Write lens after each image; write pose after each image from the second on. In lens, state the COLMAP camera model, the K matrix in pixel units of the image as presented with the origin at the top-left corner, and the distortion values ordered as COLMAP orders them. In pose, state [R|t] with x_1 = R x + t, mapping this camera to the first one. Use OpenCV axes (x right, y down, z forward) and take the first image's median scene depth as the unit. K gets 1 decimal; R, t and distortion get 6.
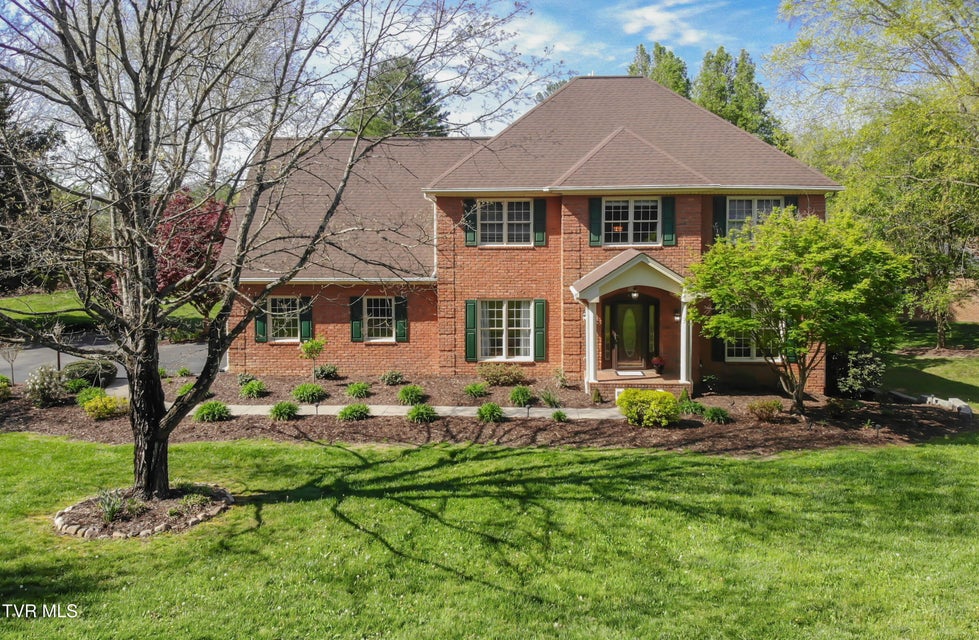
lens RADIAL K [[695.4, 0, 509.2], [0, 695.4, 320.4], [0, 0, 1]] dist [0.128751, -0.297255]
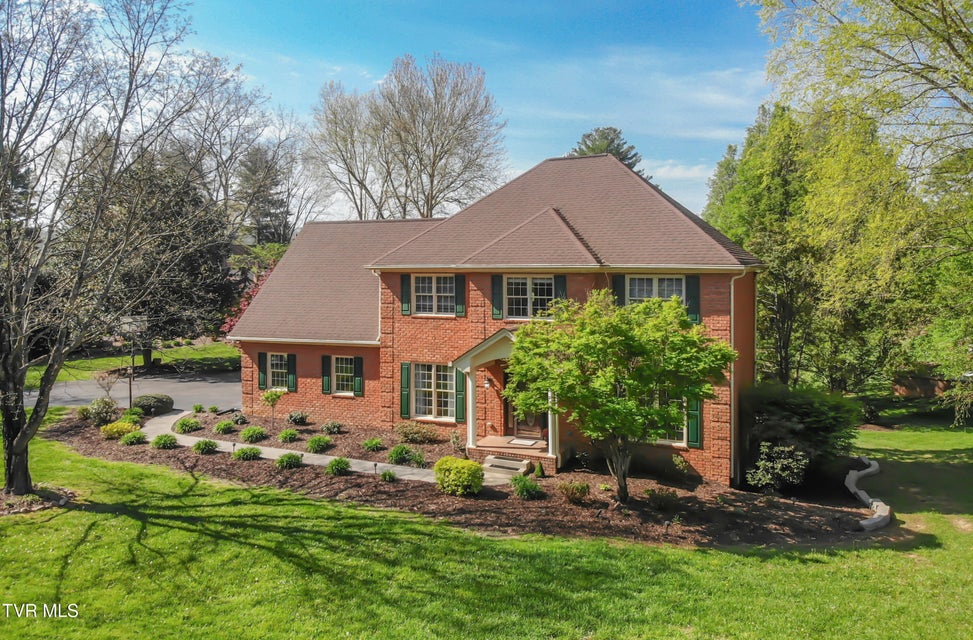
lens RADIAL K [[691.2, 0, 506.1], [0, 691.2, 320.4], [0, 0, 1]] dist [0.128751, -0.297255]
pose [[0.926985, 0.030668, -0.373843, 0.530266], [-0.054648, 0.997060, -0.053714, -0.047958], [0.371097, 0.070222, 0.925935, 0.021758]]
